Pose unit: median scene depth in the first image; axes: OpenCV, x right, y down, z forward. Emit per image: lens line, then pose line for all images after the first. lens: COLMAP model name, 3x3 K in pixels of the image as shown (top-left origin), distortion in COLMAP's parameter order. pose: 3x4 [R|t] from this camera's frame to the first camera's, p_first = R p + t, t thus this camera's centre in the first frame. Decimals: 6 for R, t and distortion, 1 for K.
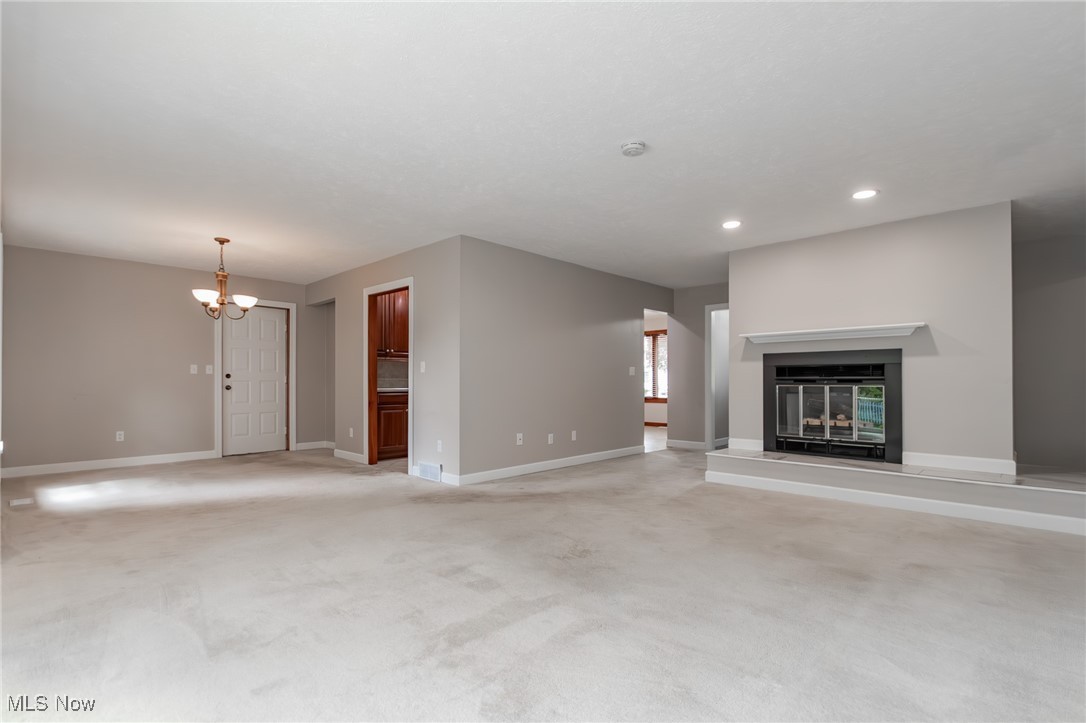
lens RADIAL K [[516.7, 0, 545.1], [0, 516.7, 376.4], [0, 0, 1]] dist [0.016627, -0.000063]
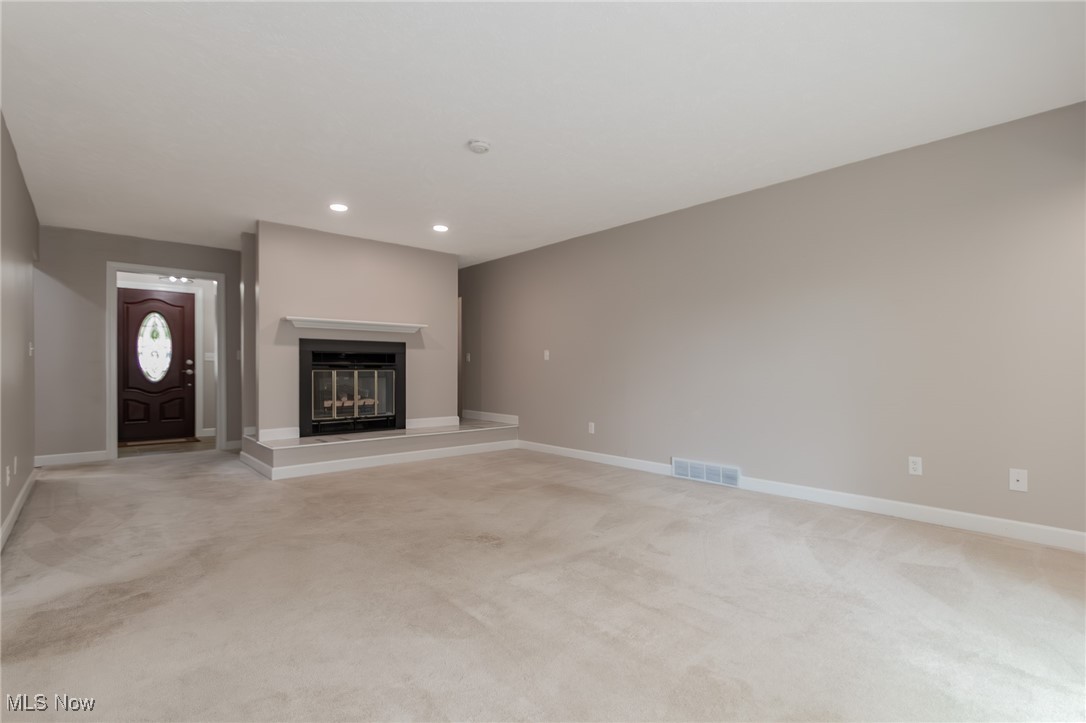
lens RADIAL K [[510.1, 0, 543.5], [0, 510.1, 374.7], [0, 0, 1]] dist [0.001765, -0.000123]
pose [[0.067815, -0.010004, 0.997648, -0.533961], [-0.011029, 0.999881, 0.010776, 0.010048], [-0.997637, -0.011734, 0.067697, 0.499989]]
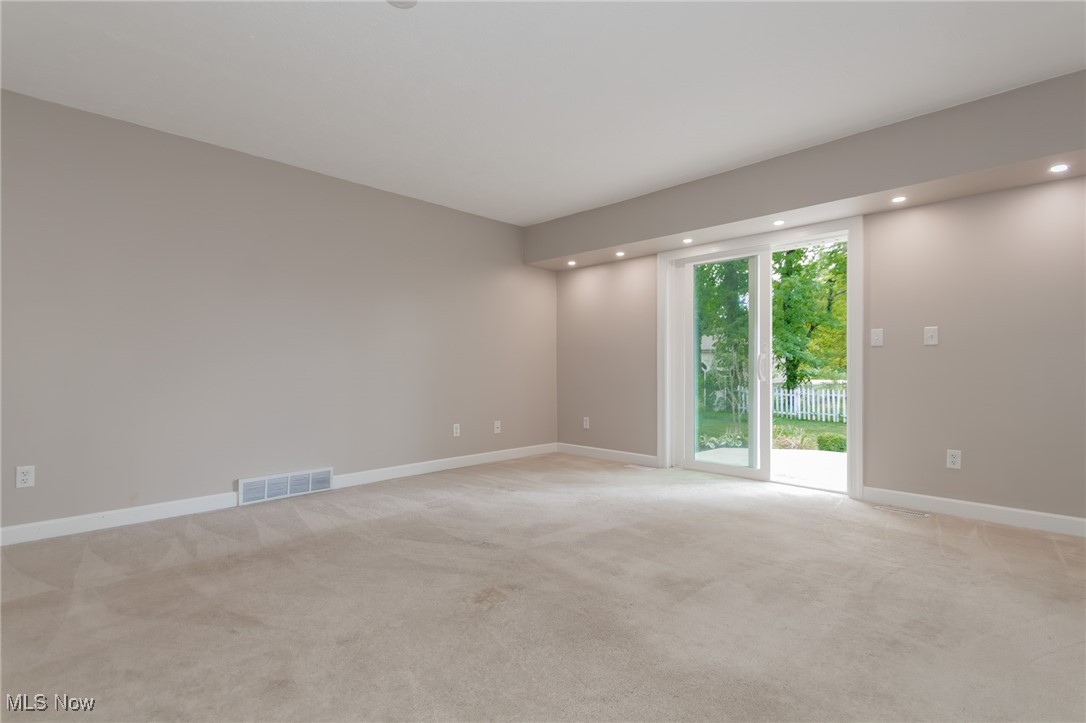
lens RADIAL K [[514.5, 0, 541.8], [0, 514.5, 367.6], [0, 0, 1]] dist [-0.001545, -0.000188]
pose [[-0.999833, -0.000511, 0.018244, -0.016268], [-0.000563, 0.999996, -0.002862, 0.015958], [-0.018242, -0.002872, -0.999829, 1.021361]]
